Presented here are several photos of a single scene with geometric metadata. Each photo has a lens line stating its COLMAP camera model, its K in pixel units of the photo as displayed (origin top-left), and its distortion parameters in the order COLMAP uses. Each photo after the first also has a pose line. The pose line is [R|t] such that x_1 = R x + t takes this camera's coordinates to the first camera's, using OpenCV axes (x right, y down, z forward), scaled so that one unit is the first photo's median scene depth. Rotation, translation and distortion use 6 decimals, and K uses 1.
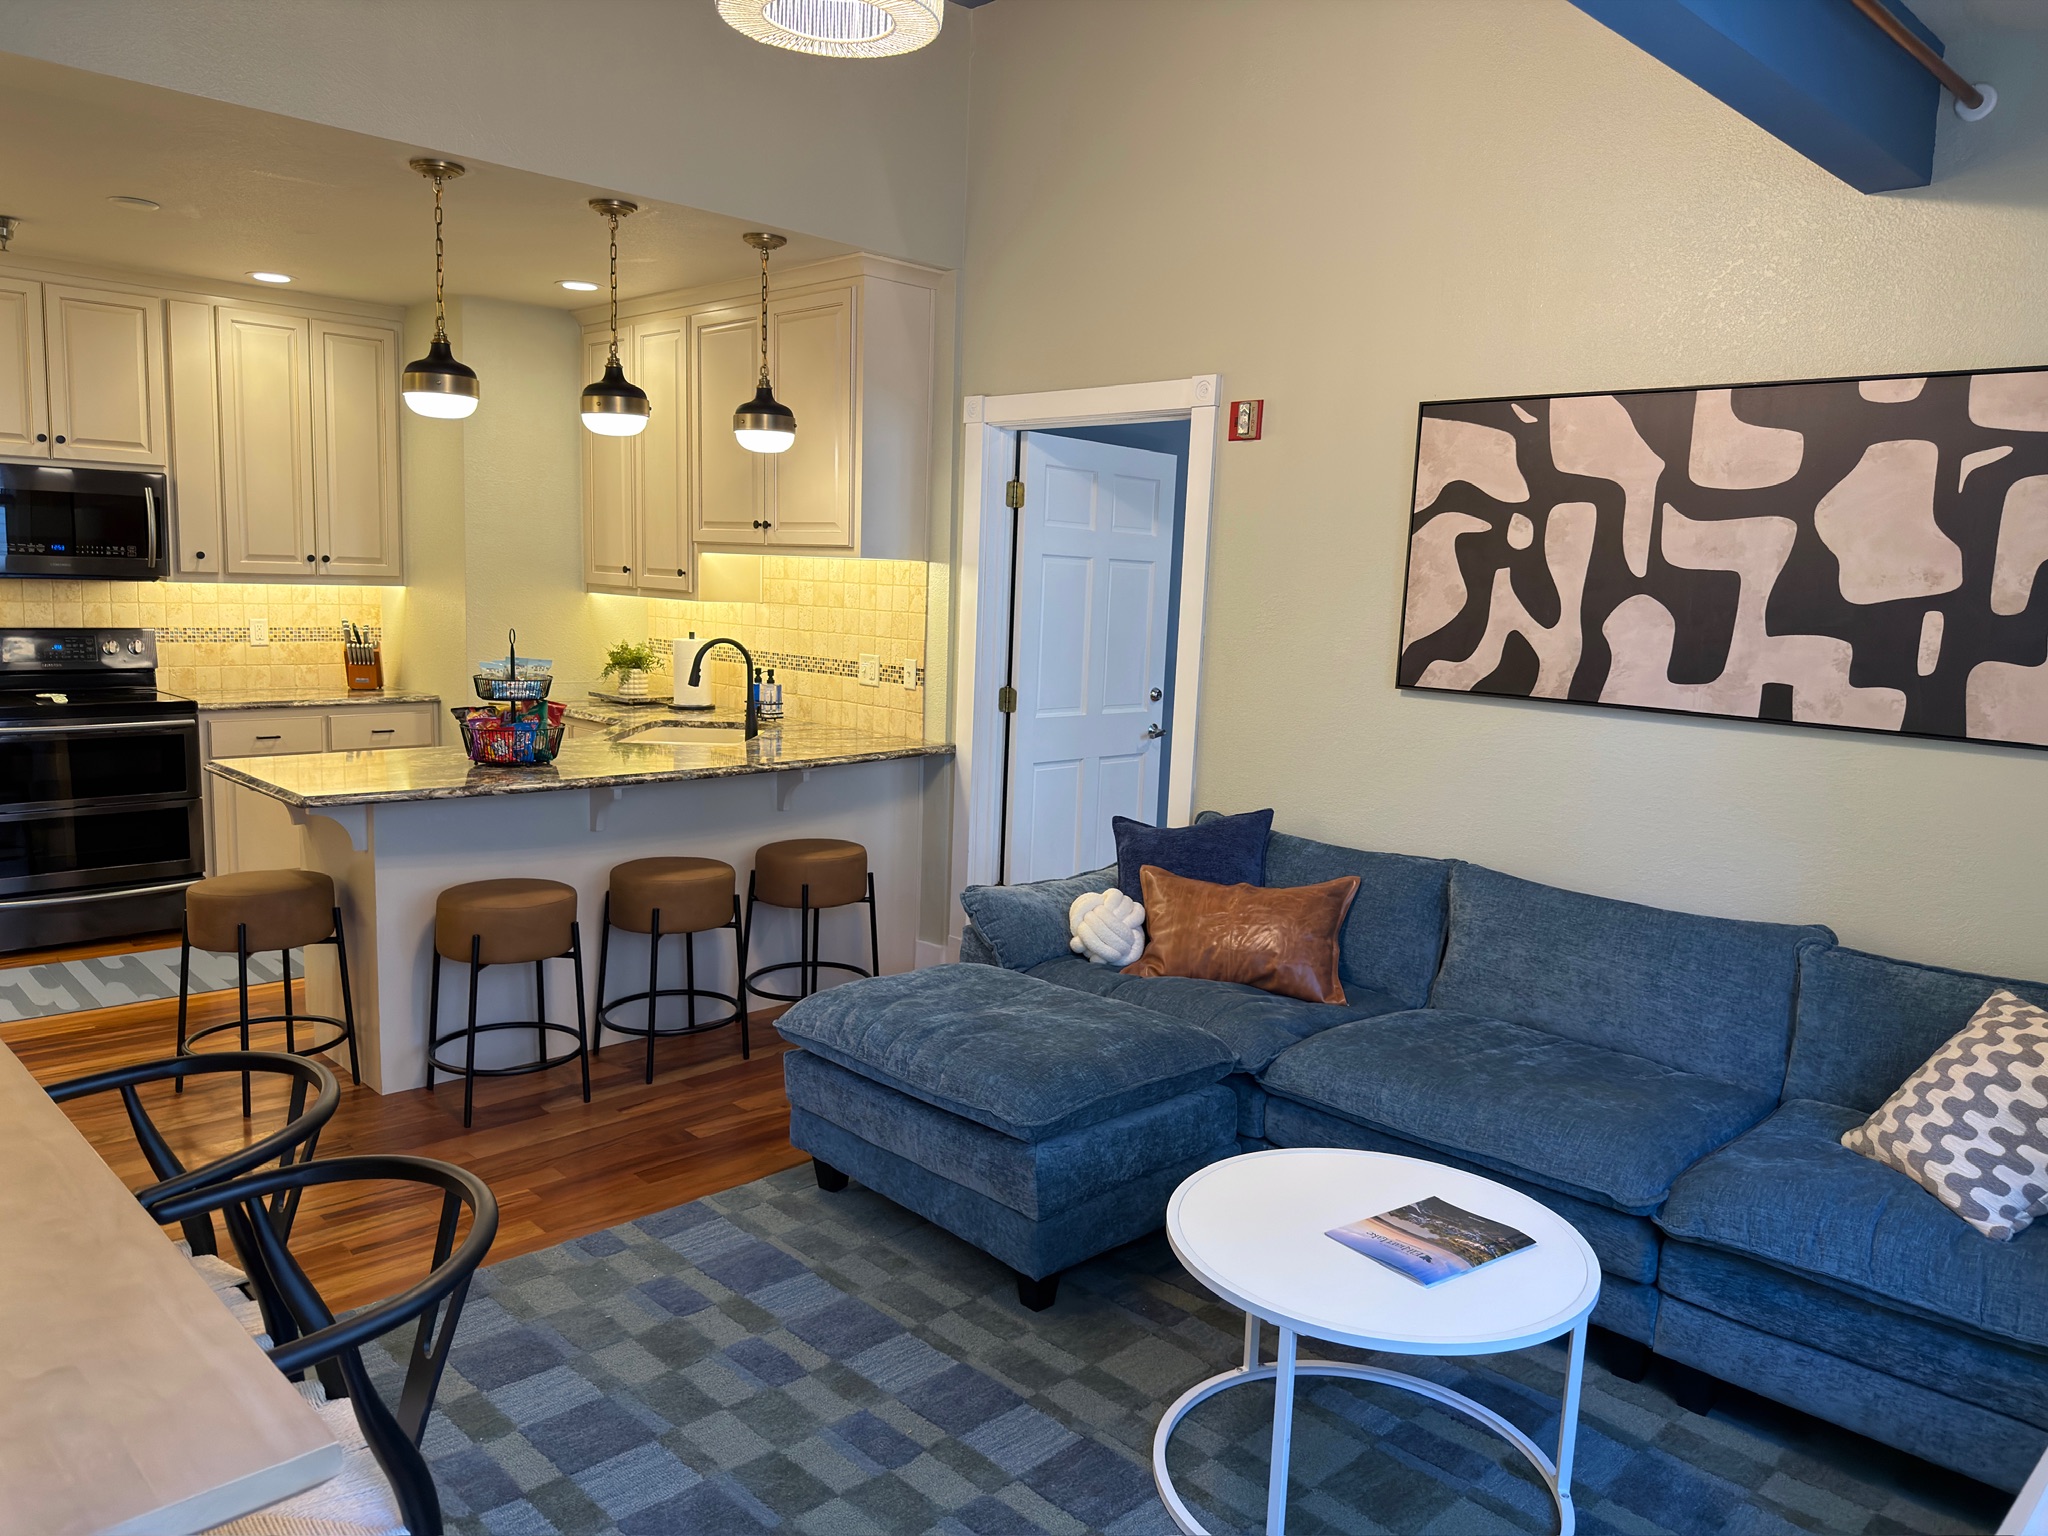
lens RADIAL K [[1436.8, 0, 1027.4], [0, 1436.8, 772.9], [0, 0, 1]] dist [0.117945, -0.196782]
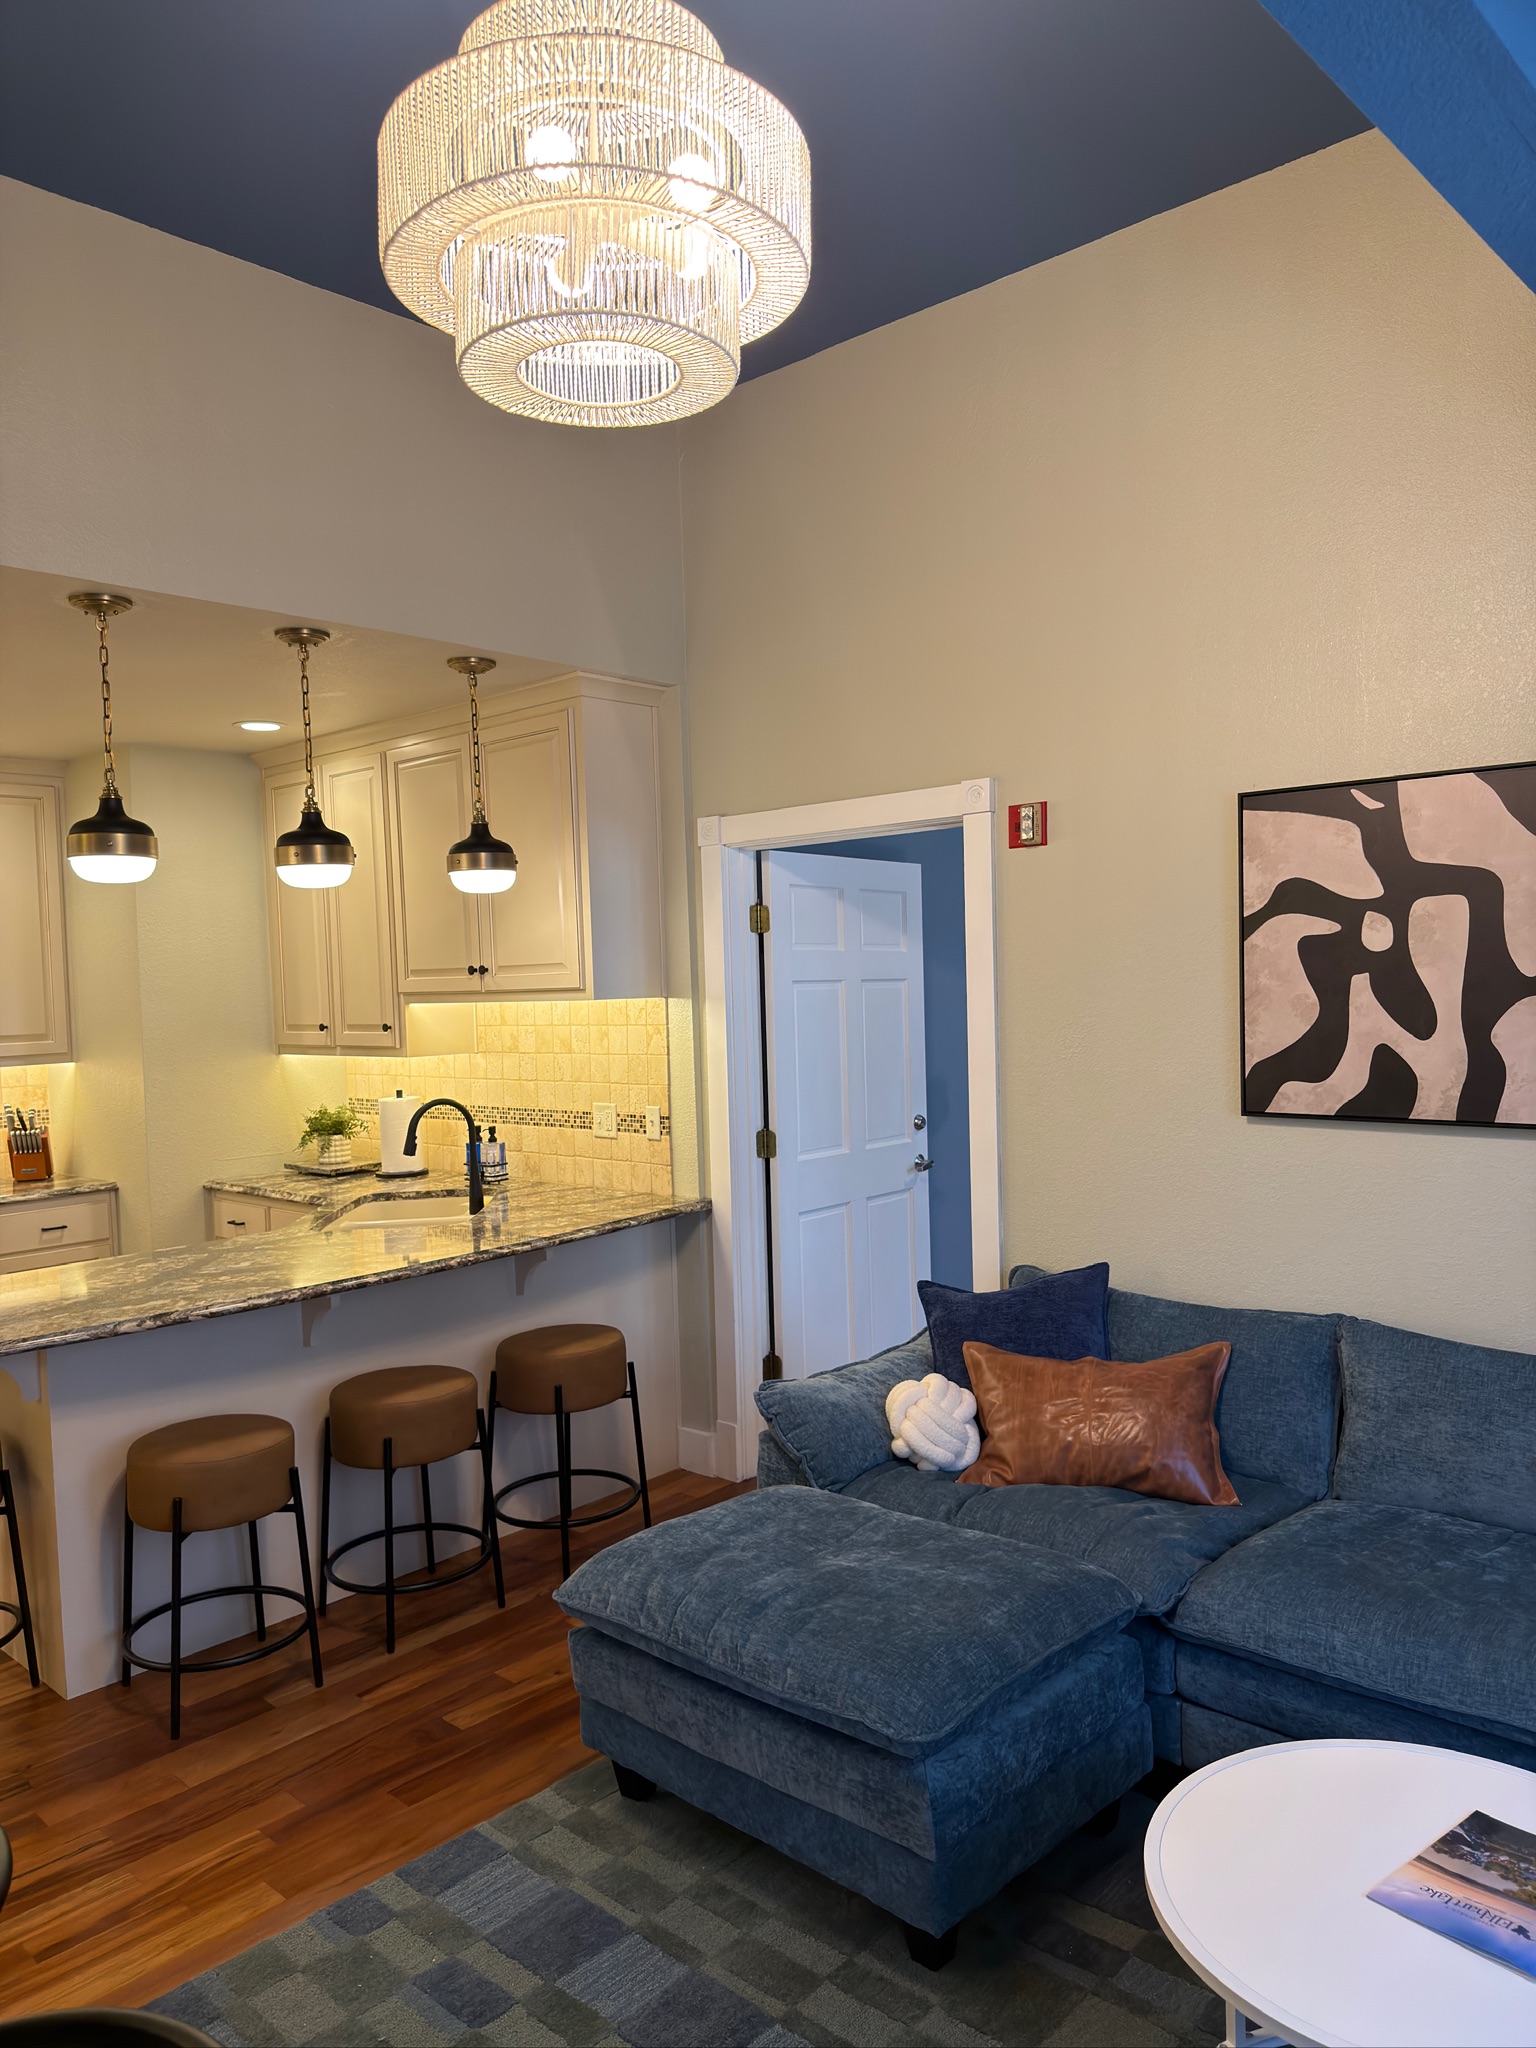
lens RADIAL K [[1423.6, 0, 765.7], [0, 1423.6, 1037.1], [0, 0, 1]] dist [0.110484, -0.182323]
pose [[0.996472, -0.069998, 0.046300, -0.065098], [0.074044, 0.992967, -0.092382, -0.046062], [-0.039507, 0.095485, 0.994647, 0.146989]]
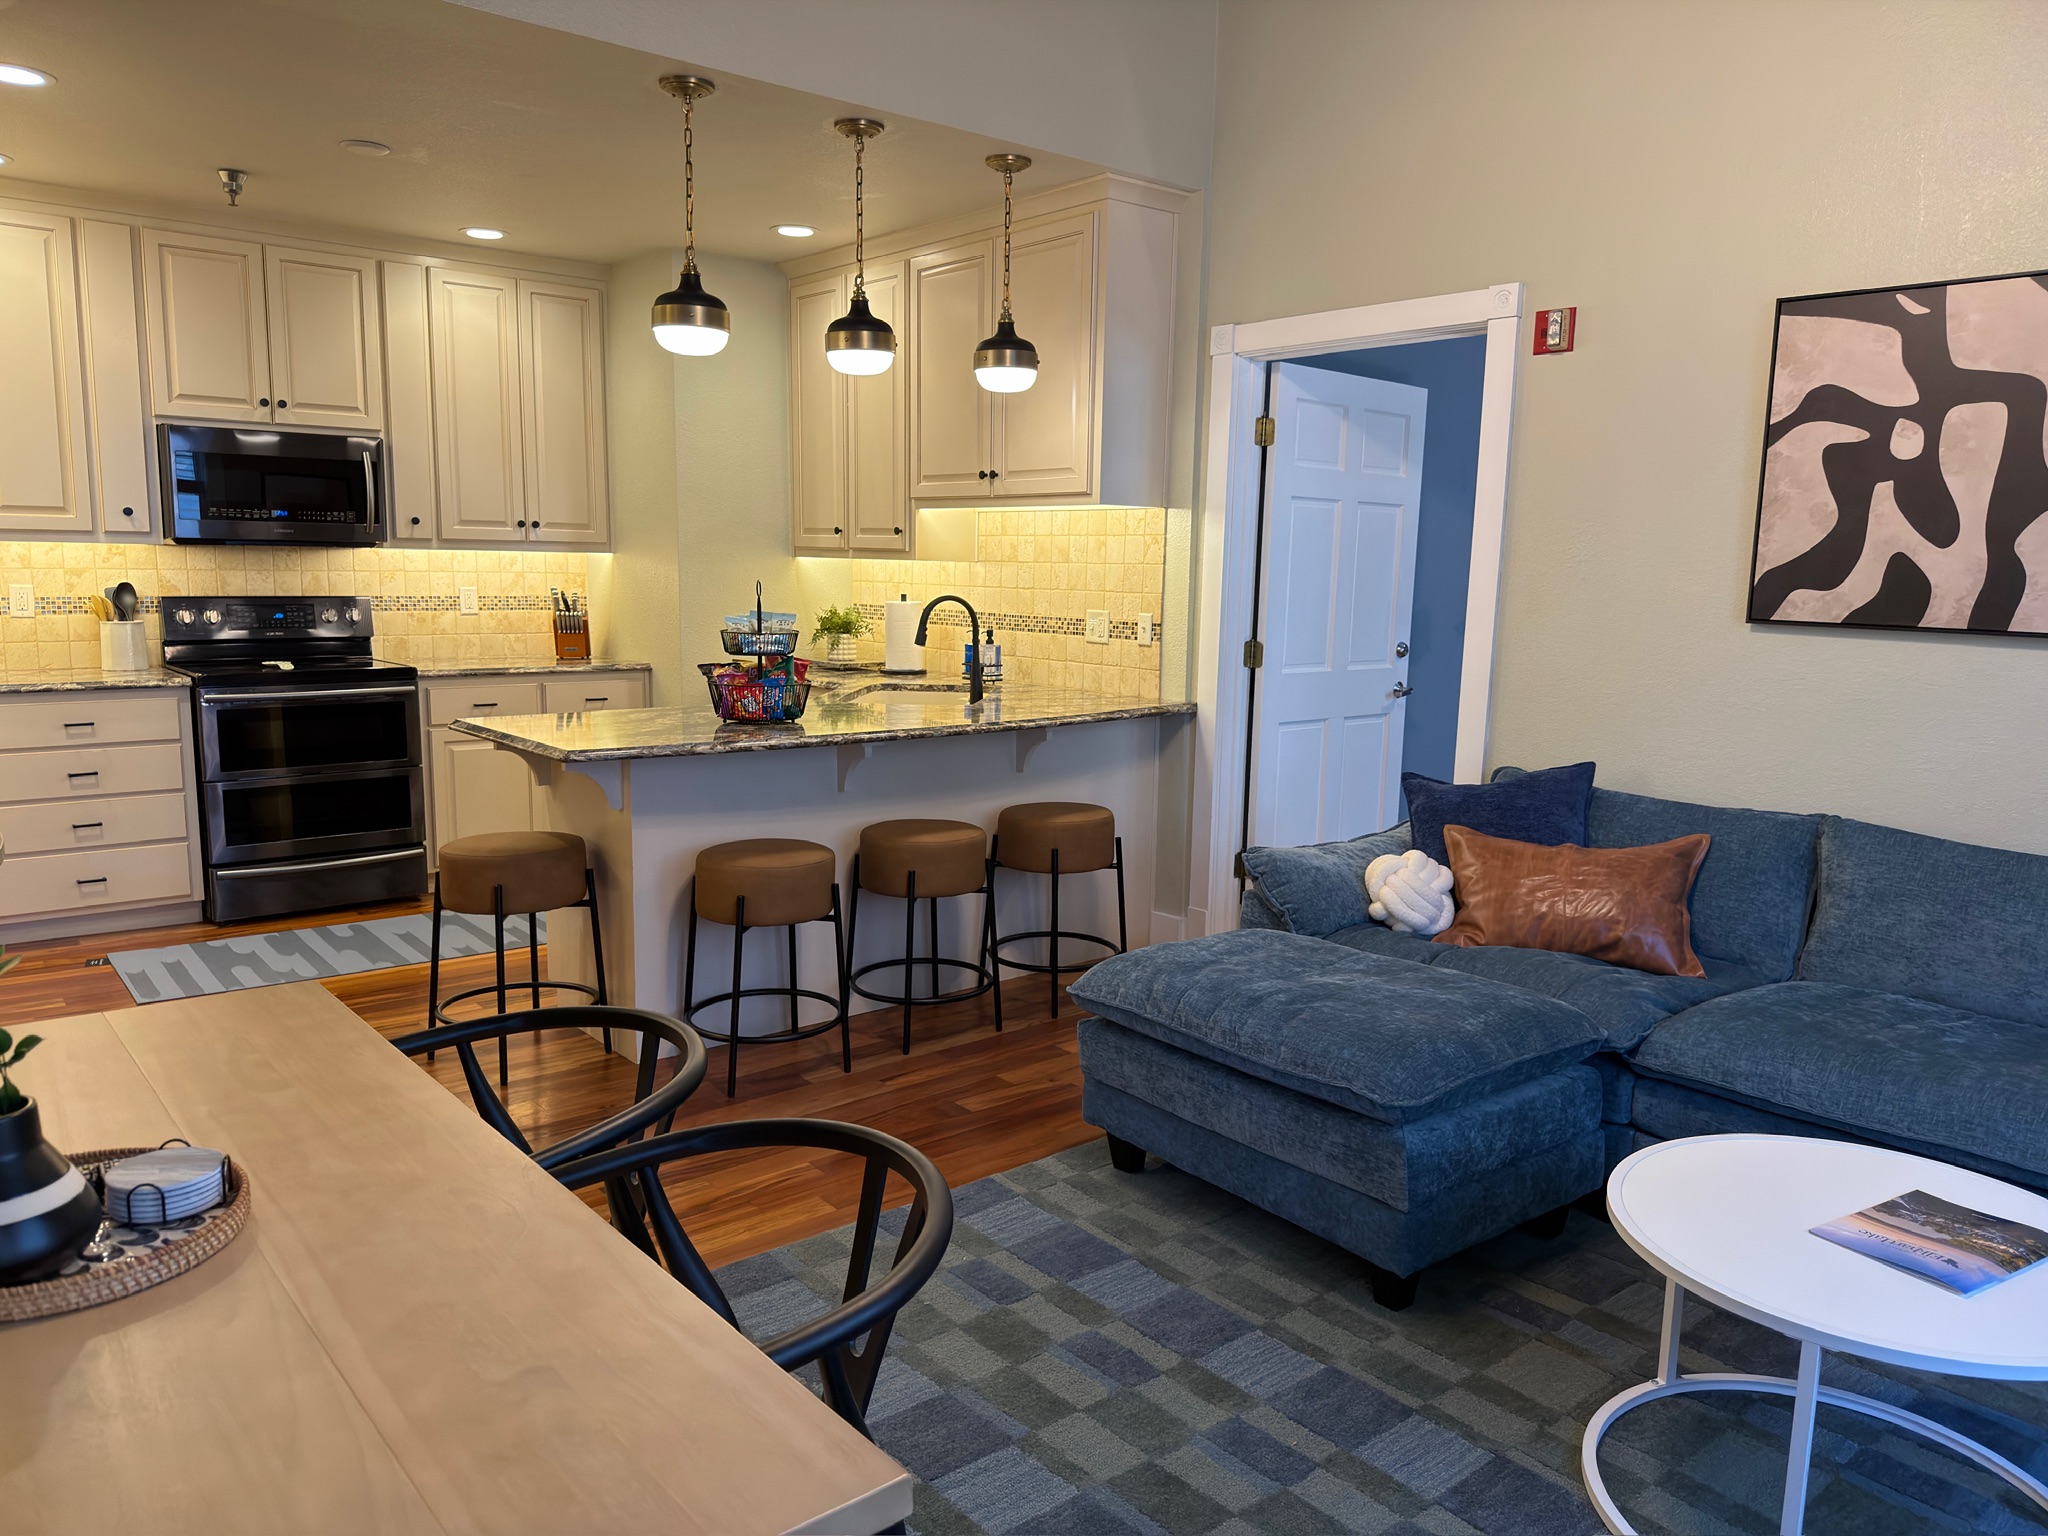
lens RADIAL K [[1423.6, 0, 1025.5], [0, 1423.6, 785.2], [0, 0, 1]] dist [0.110484, -0.182323]
pose [[0.996904, -0.004795, -0.078483, -0.114999], [0.006034, 0.999861, 0.015557, 0.024402], [0.078398, -0.015982, 0.996794, 0.079056]]
